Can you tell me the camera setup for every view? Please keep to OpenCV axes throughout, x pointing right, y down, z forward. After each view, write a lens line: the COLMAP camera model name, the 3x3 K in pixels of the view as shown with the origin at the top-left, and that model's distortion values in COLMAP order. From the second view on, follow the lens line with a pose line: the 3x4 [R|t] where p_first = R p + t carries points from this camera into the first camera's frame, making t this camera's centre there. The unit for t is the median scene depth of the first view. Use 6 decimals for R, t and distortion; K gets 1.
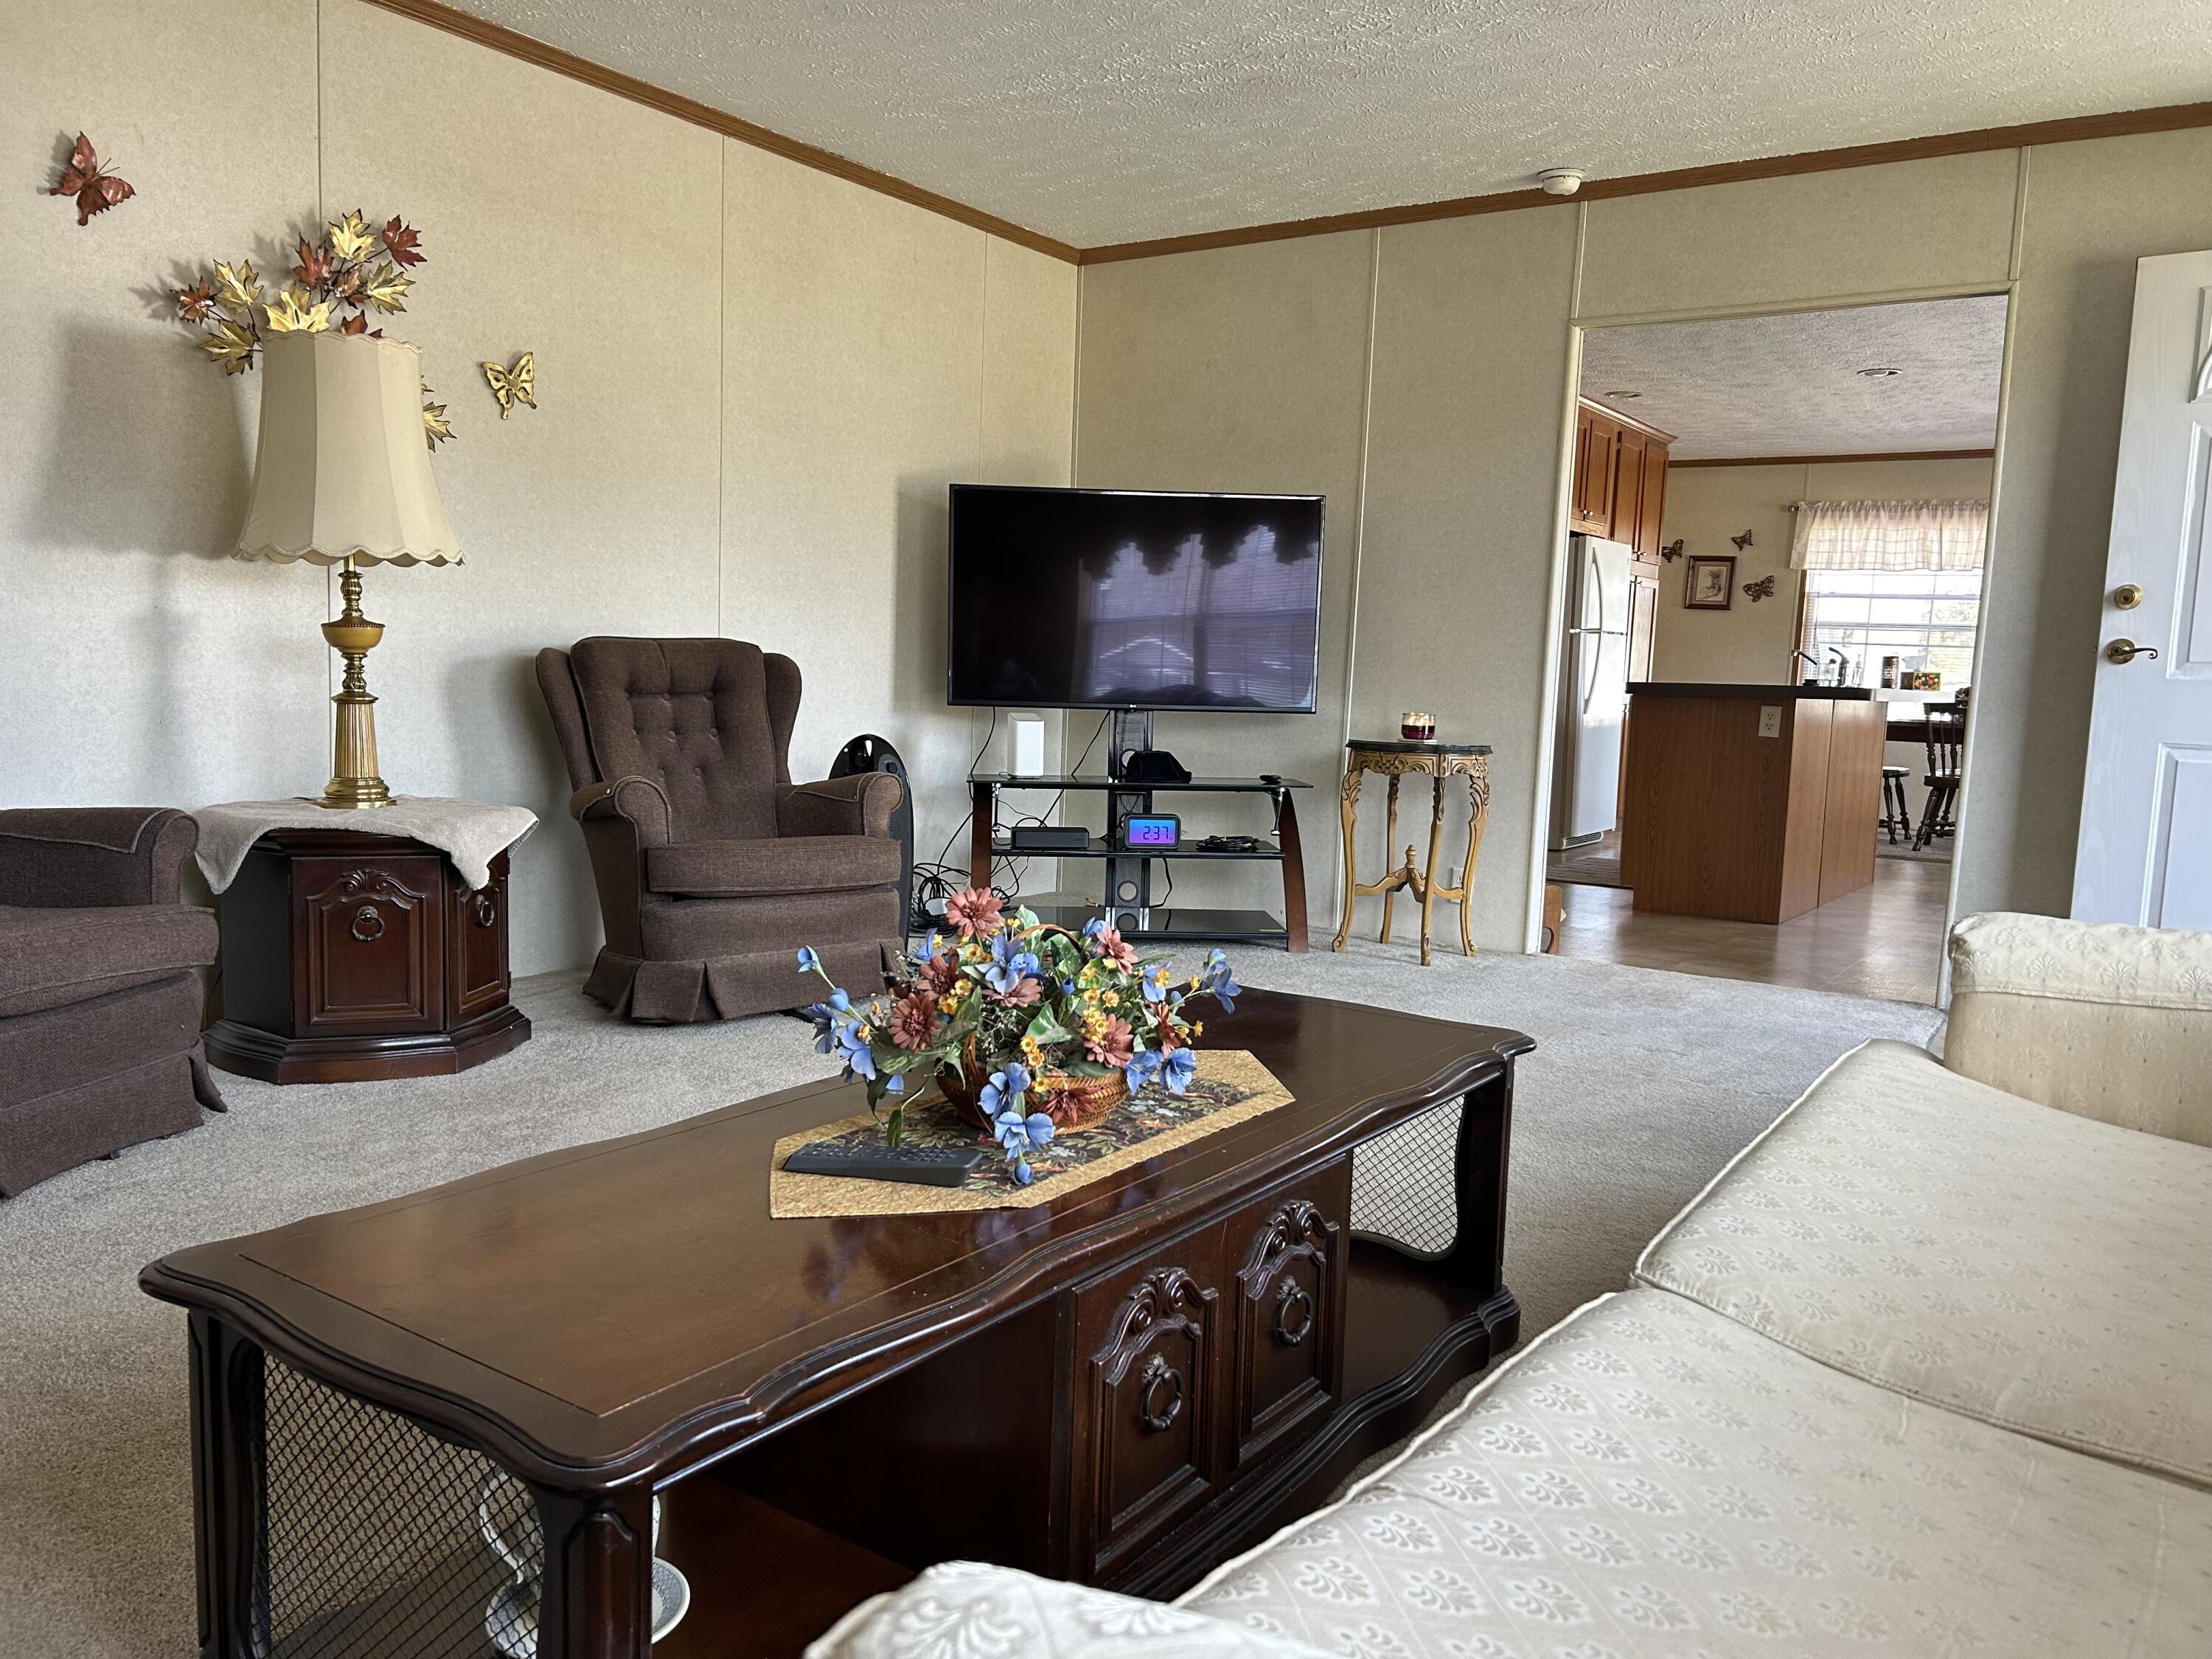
lens RADIAL K [[1669.8, 0, 1078.3], [0, 1669.8, 846.3], [0, 0, 1]] dist [0.043250, -0.047385]
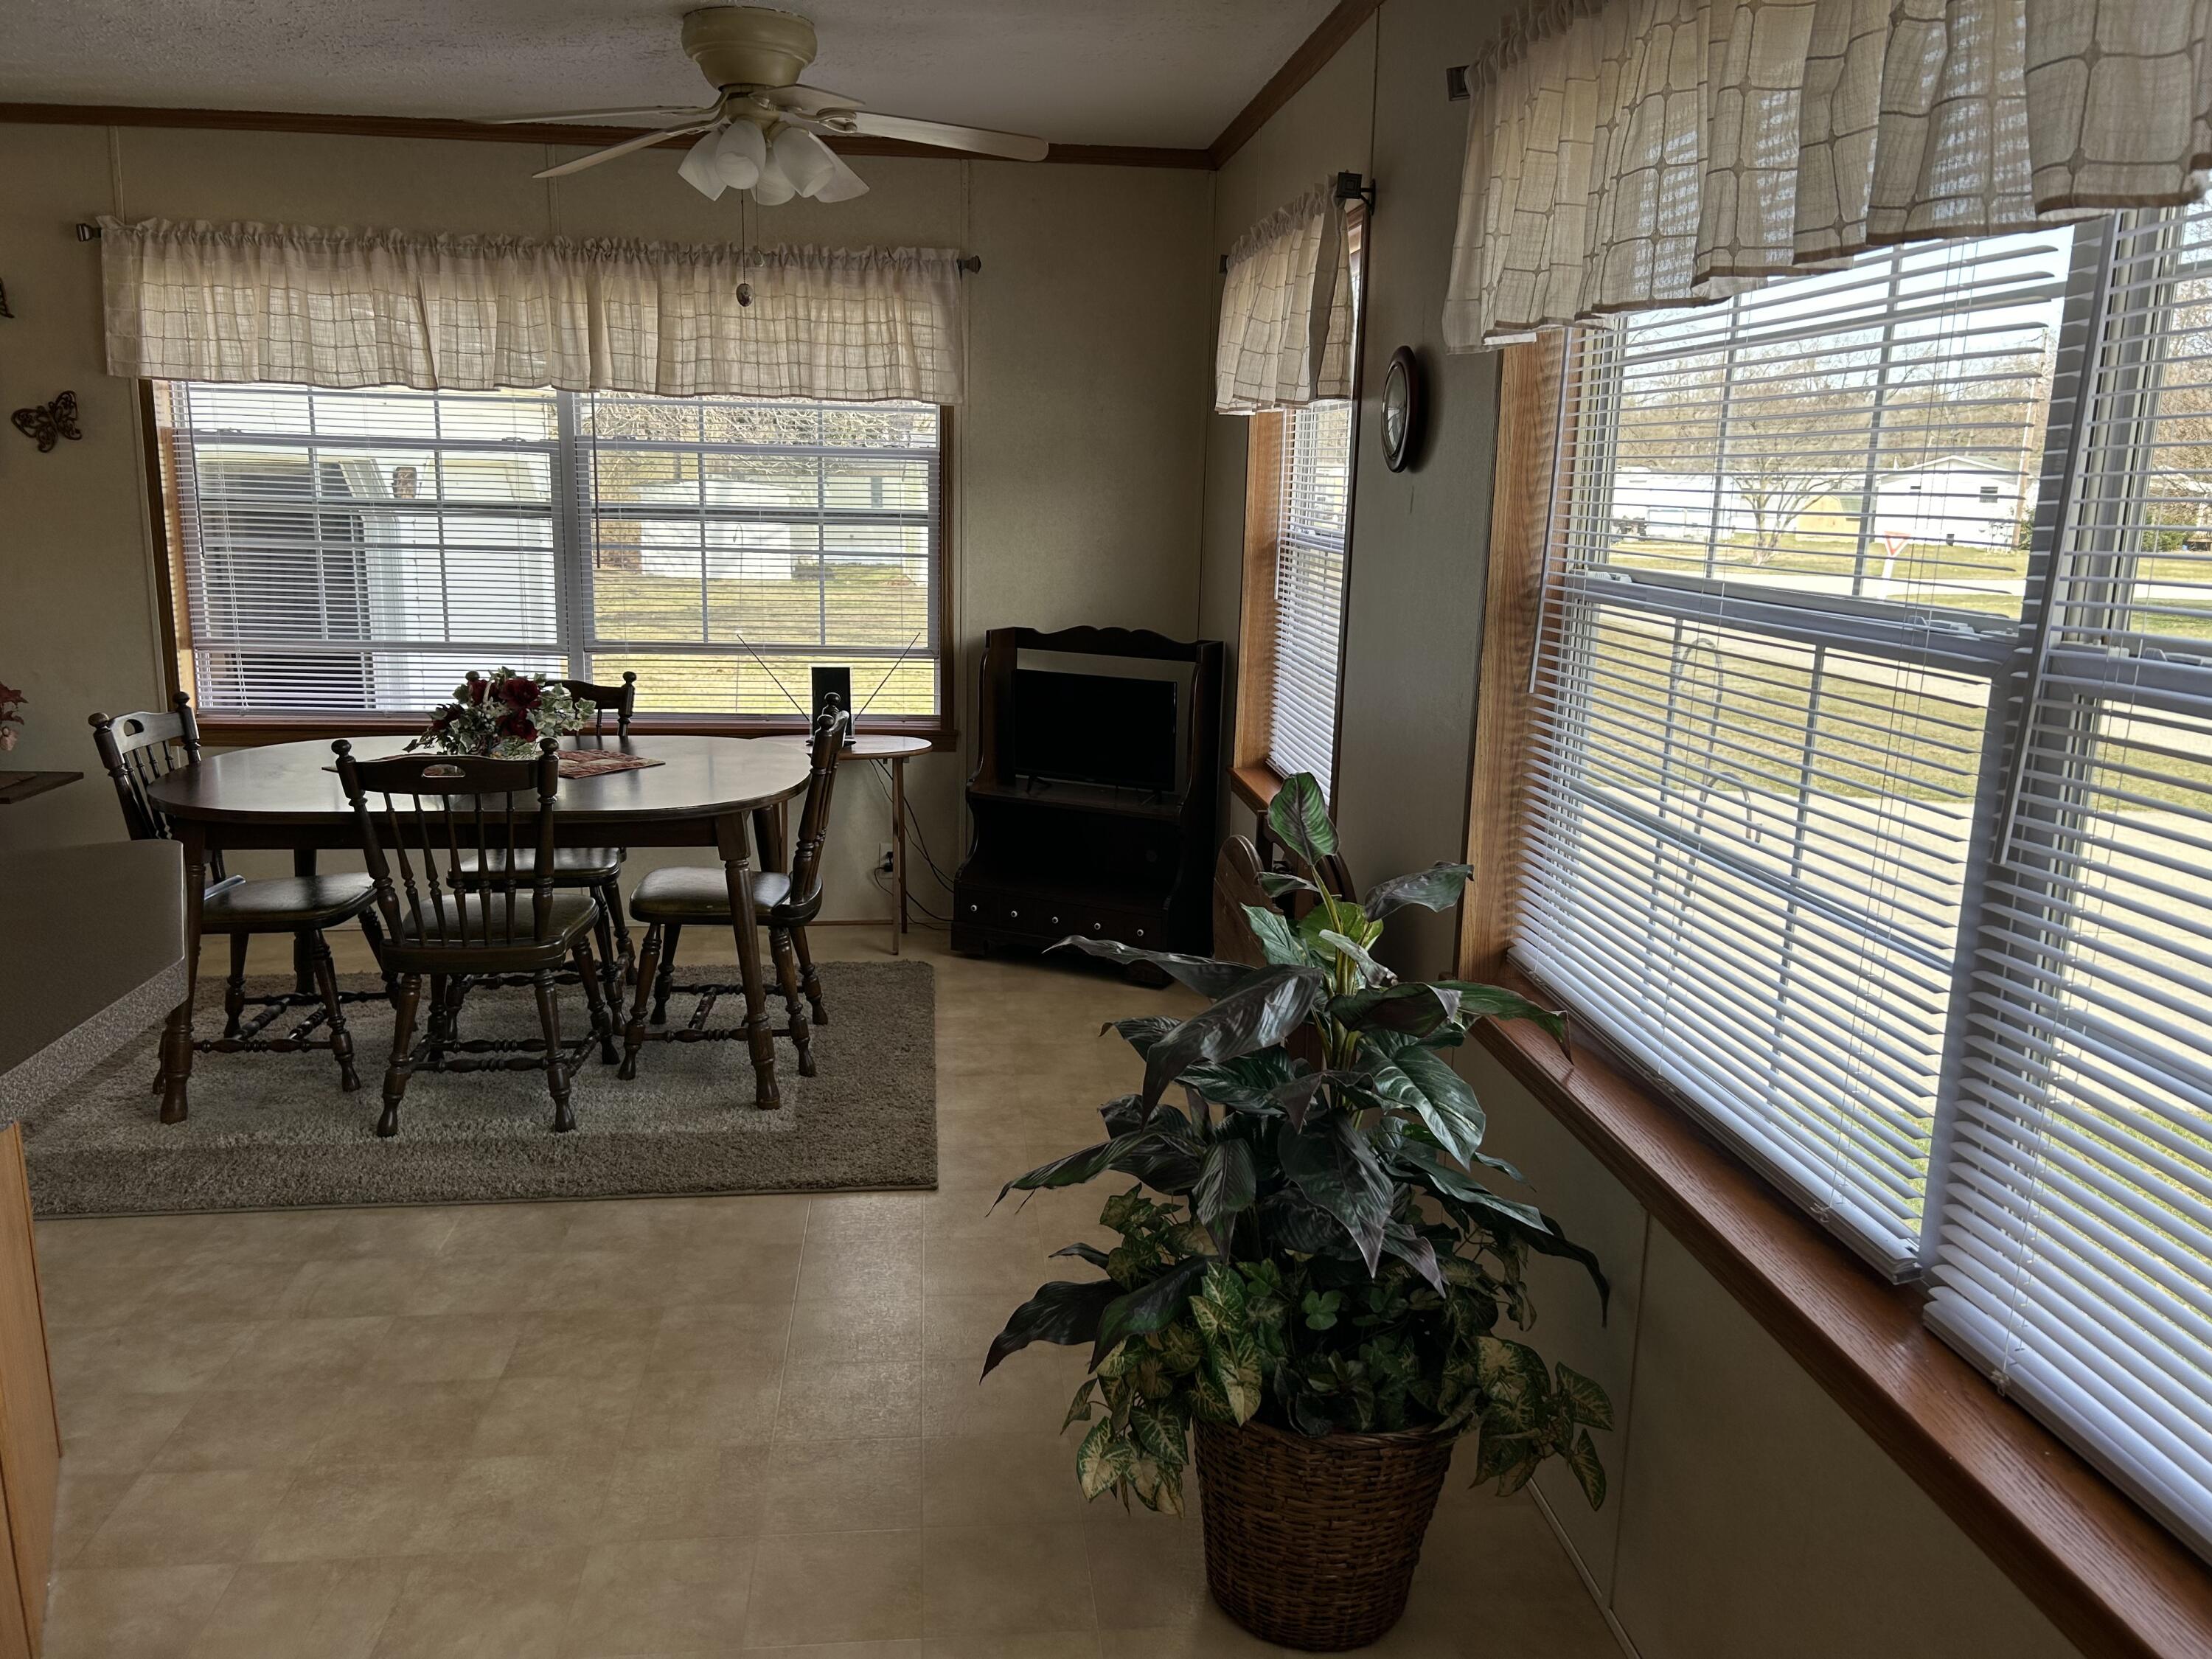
lens RADIAL K [[1669.8, 0, 1078.3], [0, 1669.8, 846.3], [0, 0, 1]] dist [0.043250, -0.047385]
pose [[0.770269, -0.160538, 0.617182, 0.645597], [0.083009, 0.984802, 0.152562, -0.179030], [-0.632294, -0.066282, 0.771888, 0.978246]]
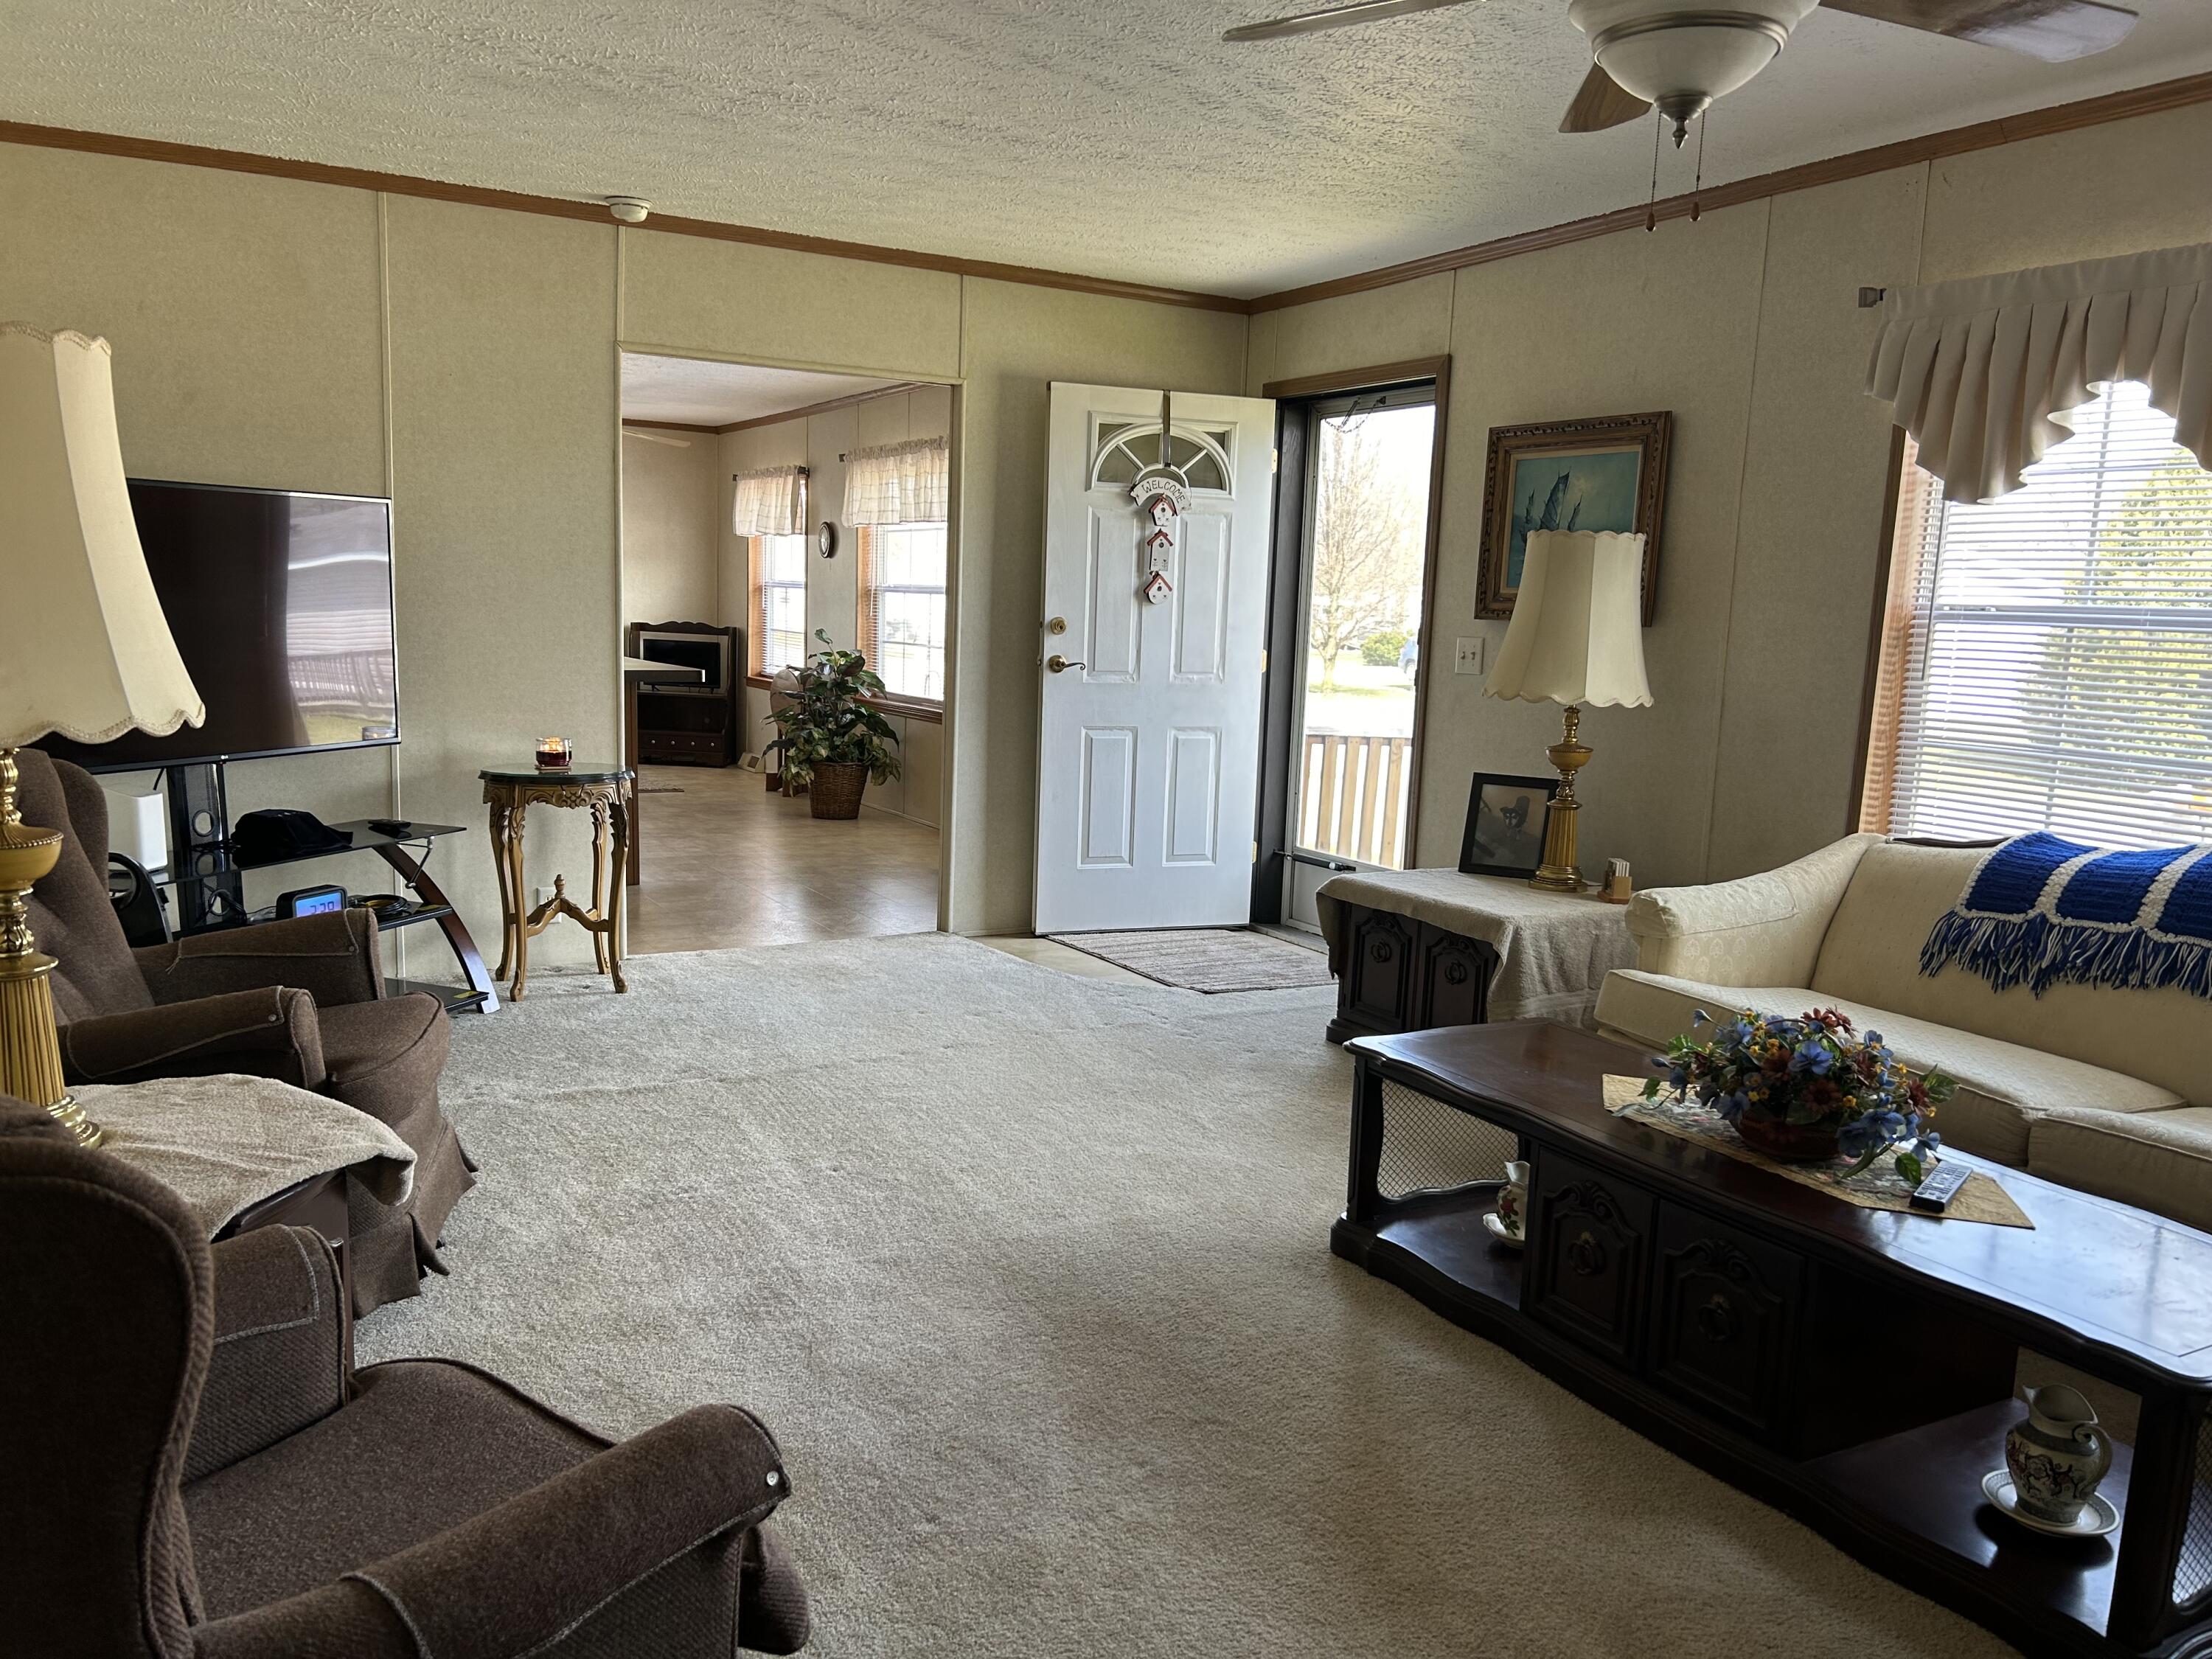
lens RADIAL K [[1669.8, 0, 1078.3], [0, 1669.8, 846.3], [0, 0, 1]] dist [0.043250, -0.047385]
pose [[0.450340, -0.149167, 0.880309, -0.465661], [0.080882, 0.988707, 0.126158, -0.103201], [-0.889186, 0.014387, 0.457320, 0.255438]]
